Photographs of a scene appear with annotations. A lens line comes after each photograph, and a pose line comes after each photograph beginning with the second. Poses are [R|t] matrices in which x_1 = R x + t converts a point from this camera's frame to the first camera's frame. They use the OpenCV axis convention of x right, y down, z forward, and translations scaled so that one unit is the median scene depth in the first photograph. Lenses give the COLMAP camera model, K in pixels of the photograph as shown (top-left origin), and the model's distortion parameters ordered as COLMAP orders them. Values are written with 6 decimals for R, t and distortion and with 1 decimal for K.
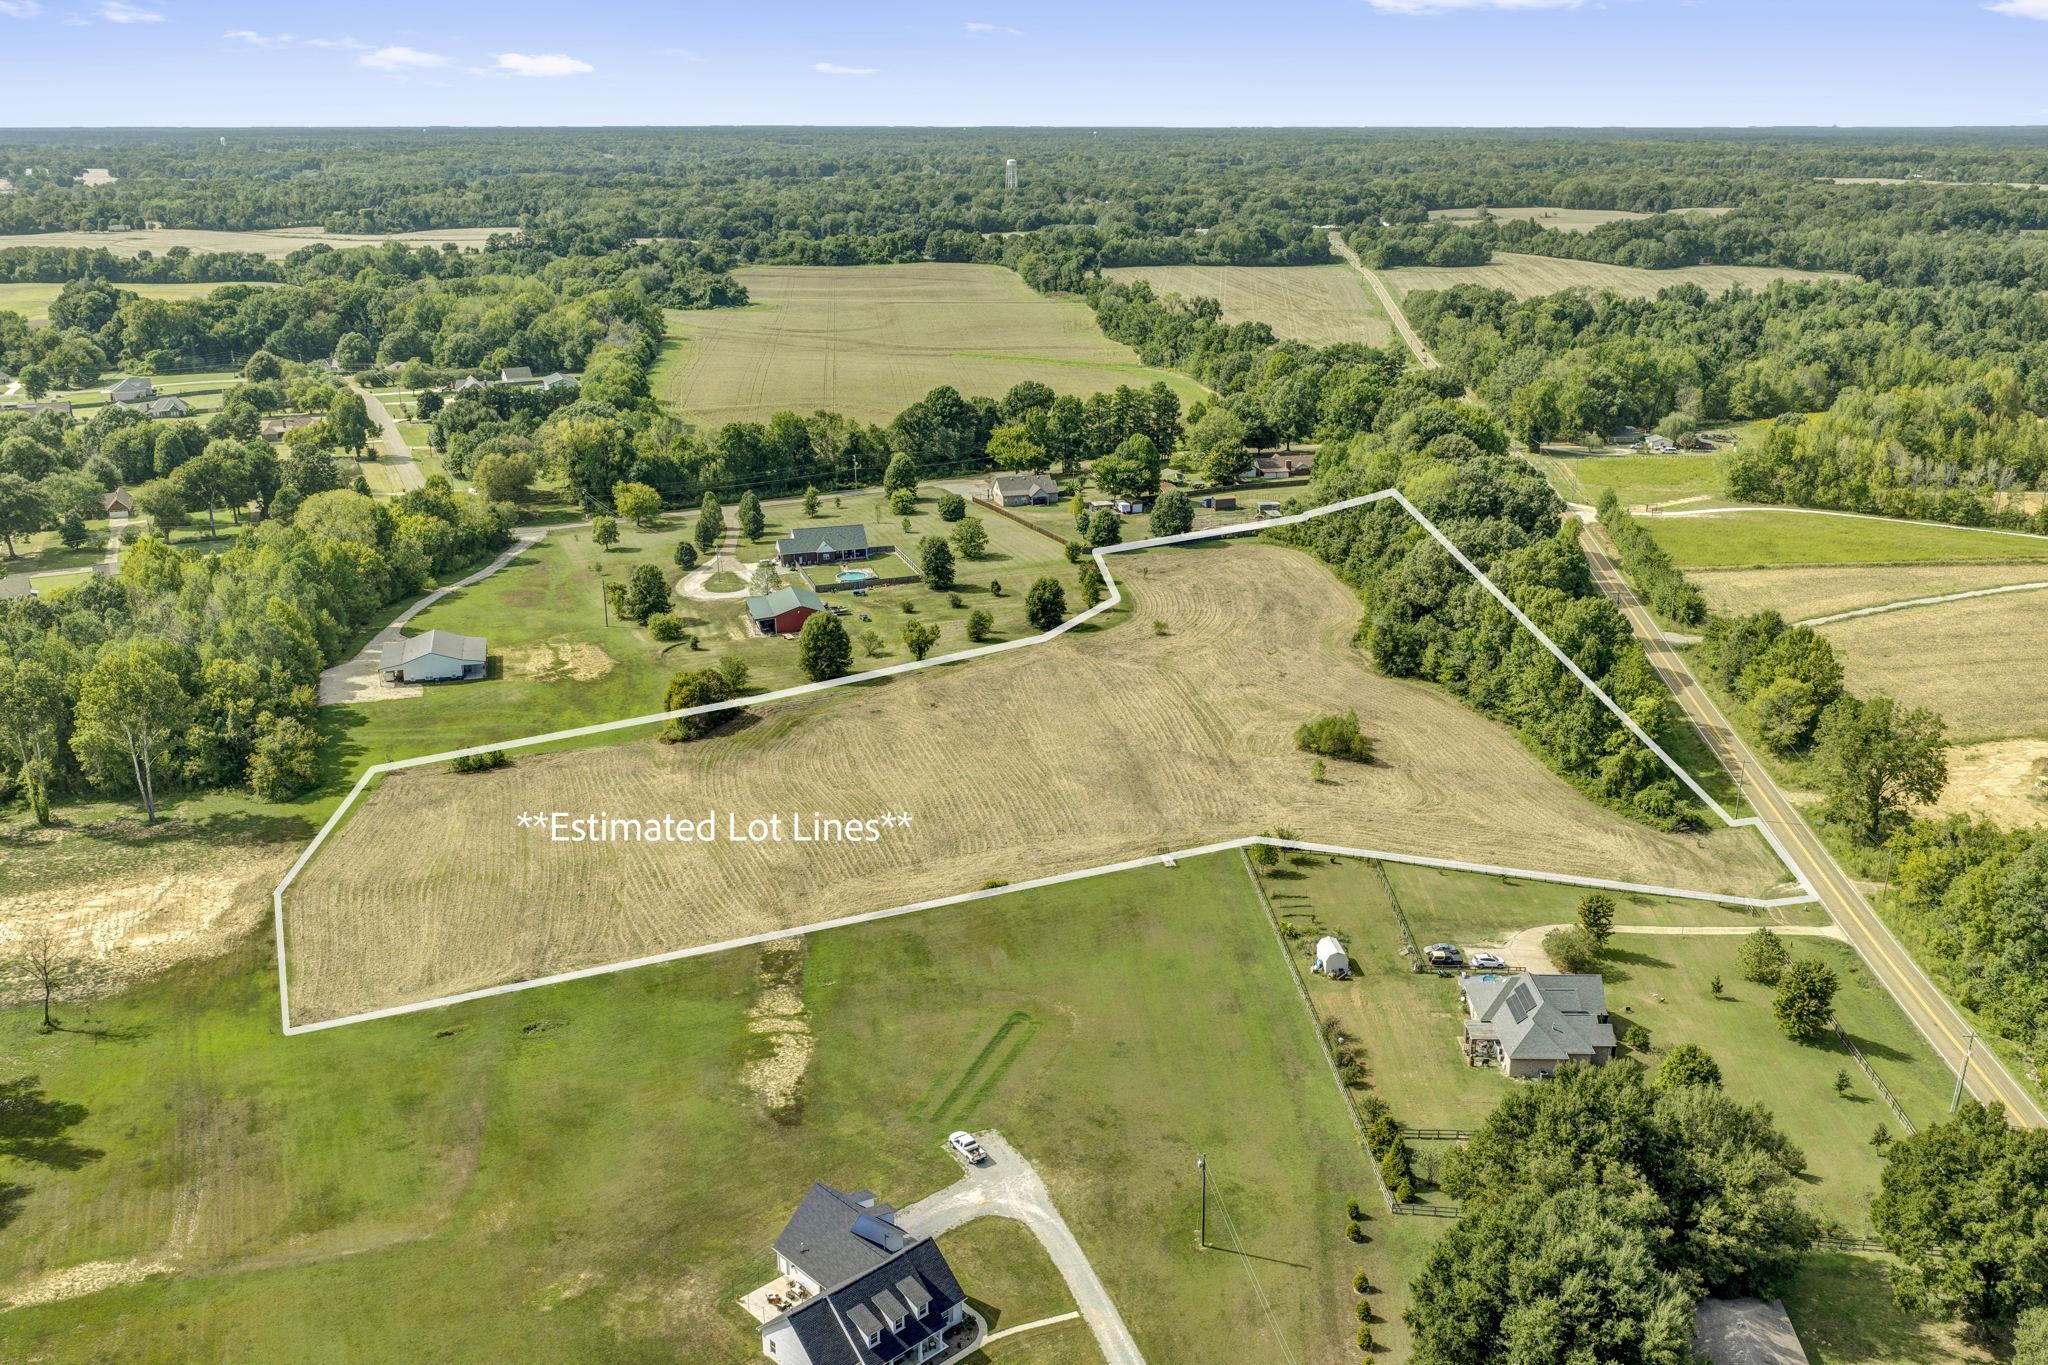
lens RADIAL K [[1729.6, 0, 1024.0], [0, 1729.6, 682.5], [0, 0, 1]] dist [0.018135, -0.033197]
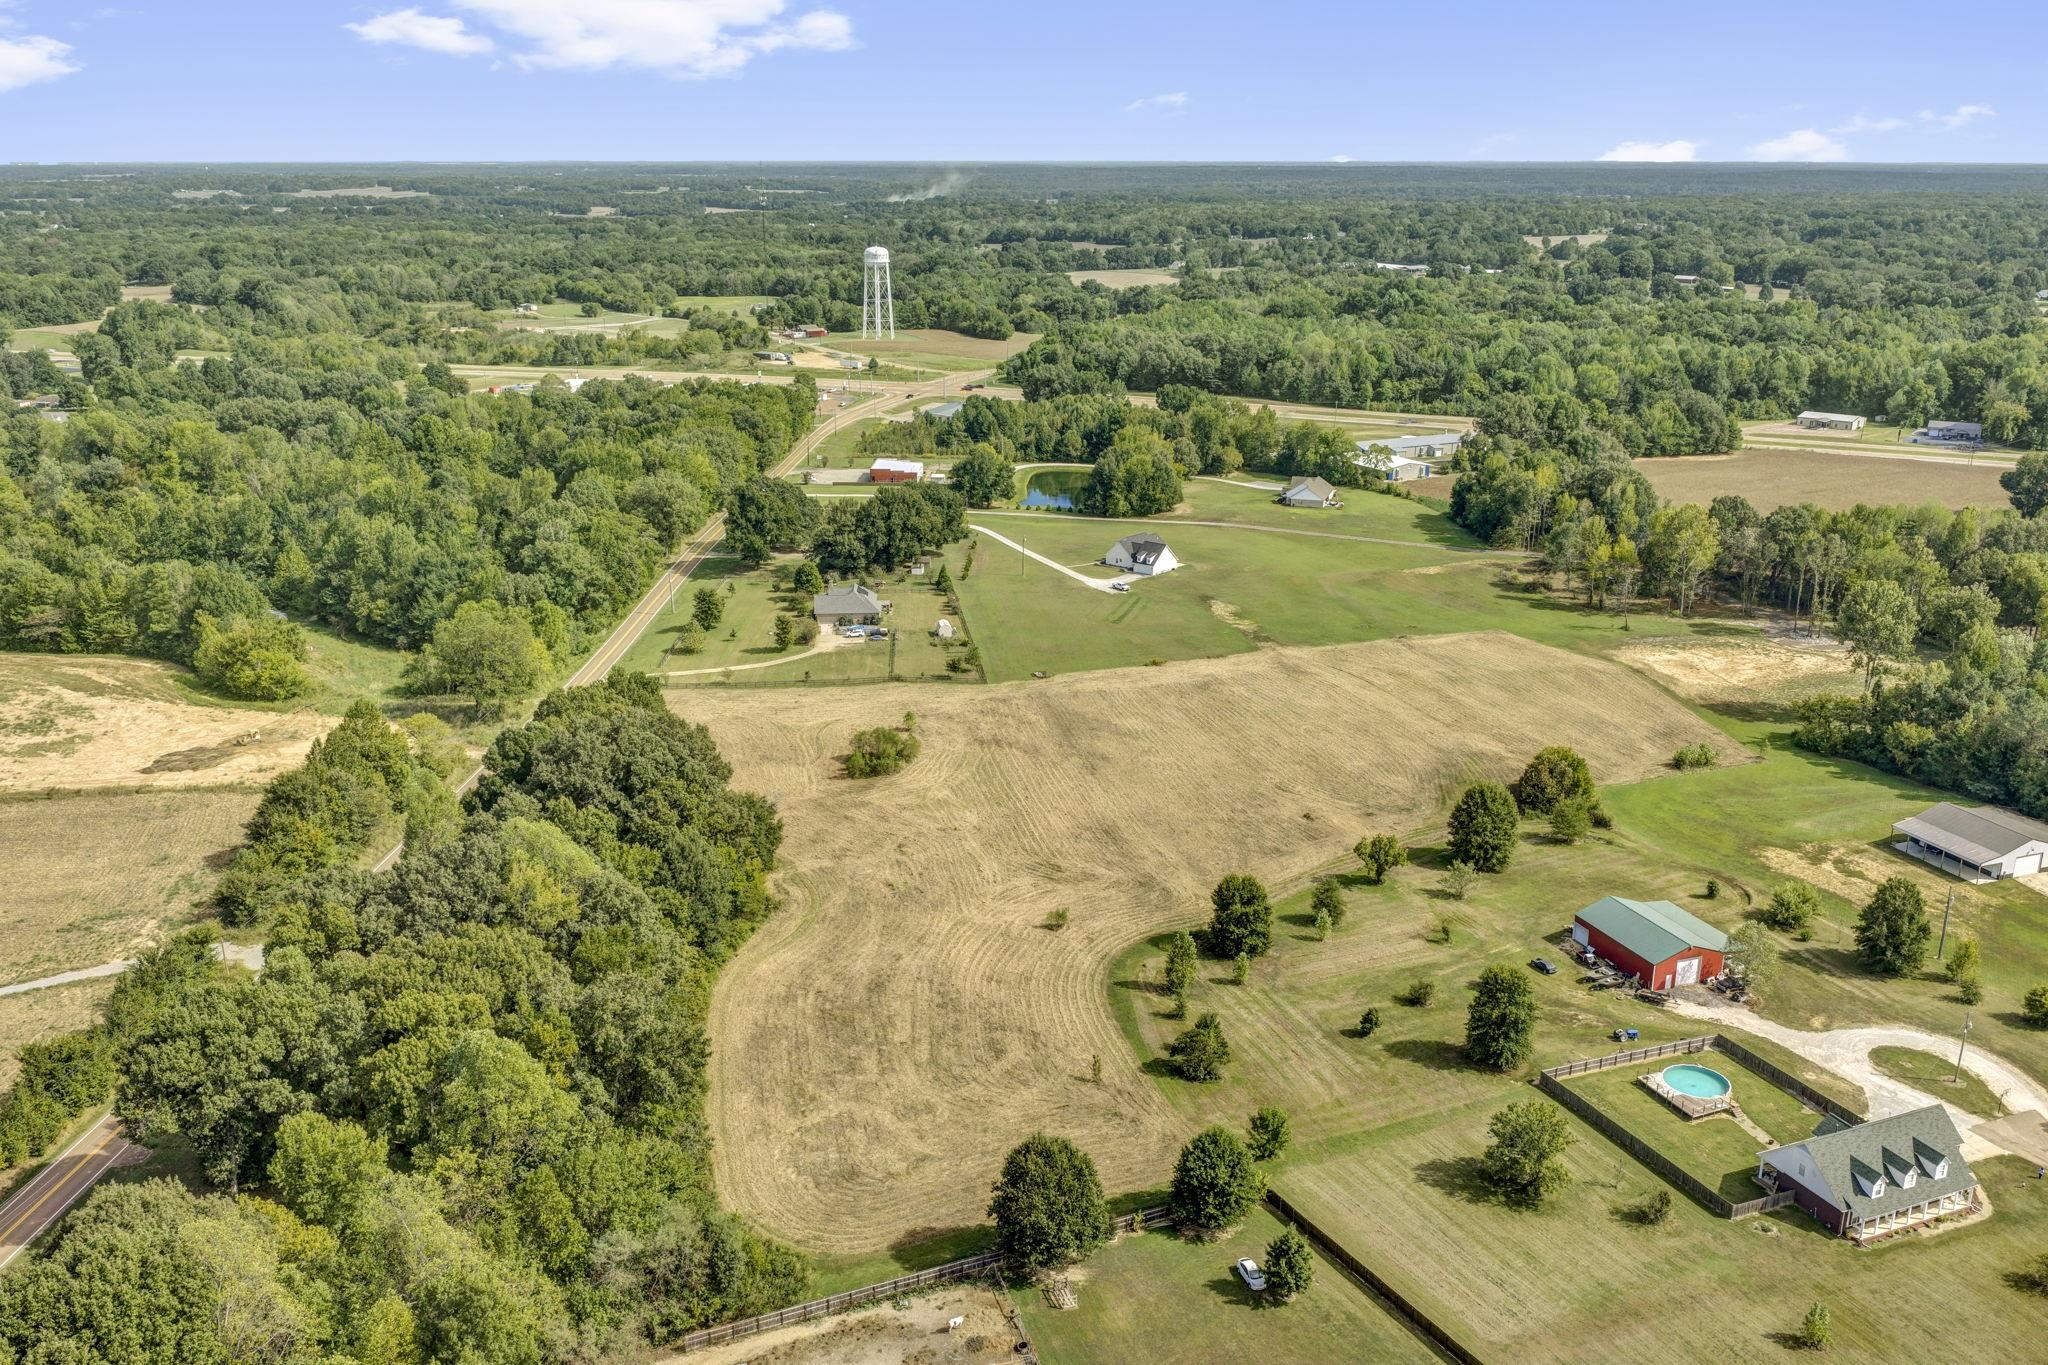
lens RADIAL K [[1729.6, 0, 1024.0], [0, 1729.6, 682.5], [0, 0, 1]] dist [0.018135, -0.033197]
pose [[-0.996402, 0.025631, -0.080790, 0.111494], [-0.025498, 0.818384, 0.574106, -0.371699], [0.080832, 0.574100, -0.814785, 1.137181]]
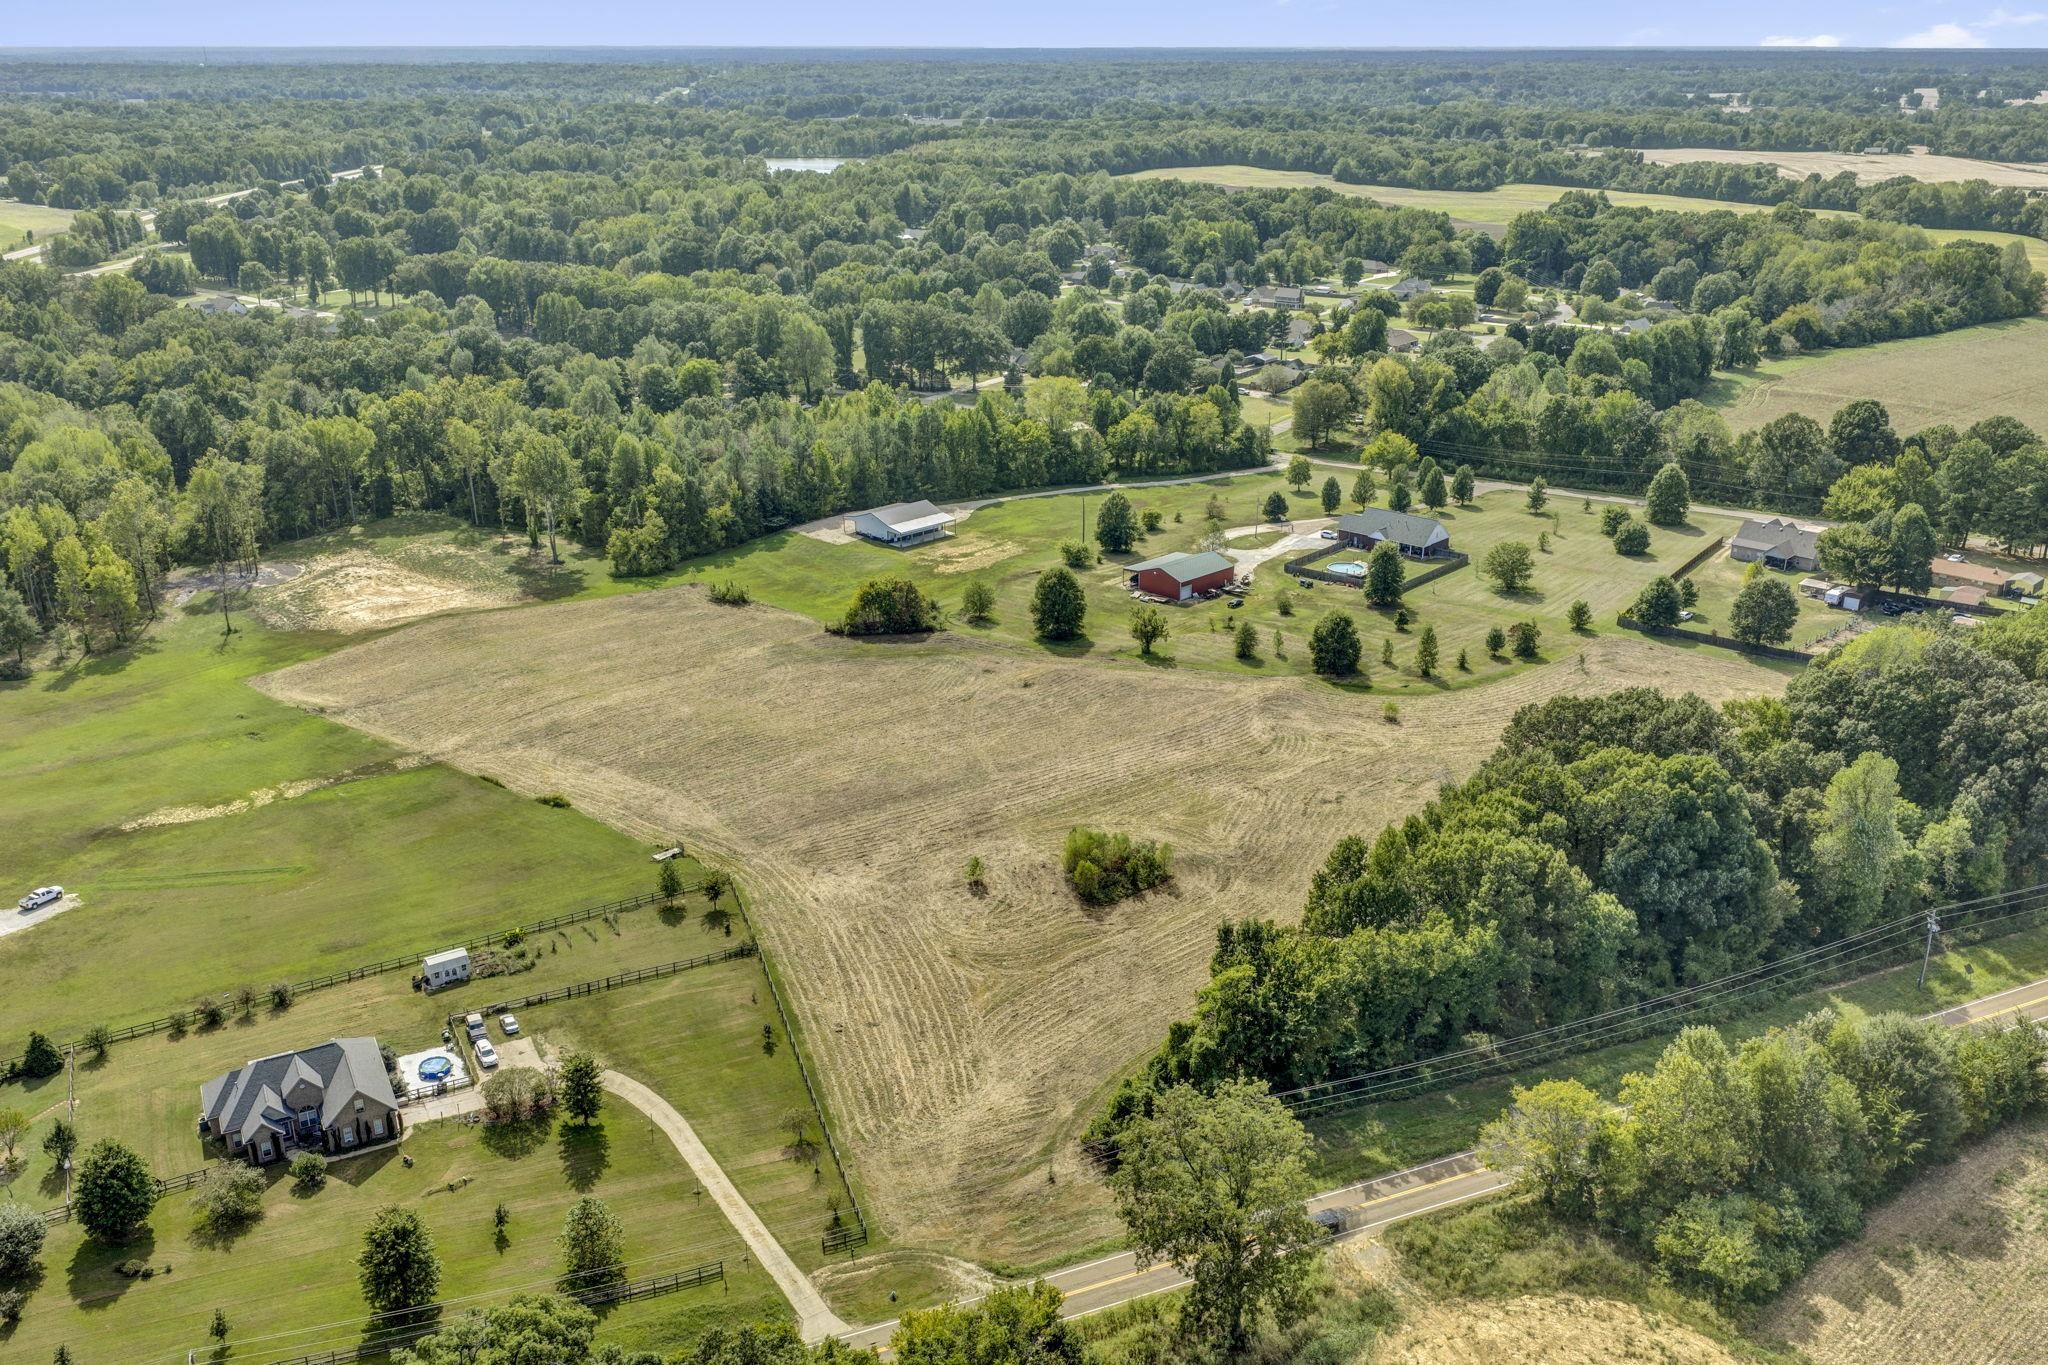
lens RADIAL K [[1720.7, 0, 1024.0], [0, 1720.7, 682.5], [0, 0, 1]] dist [0.012053, -0.018394]
pose [[0.492737, 0.308618, -0.813613, 0.472766], [-0.273246, 0.942577, 0.192054, -0.111762], [0.826164, 0.127684, 0.548771, 0.337268]]
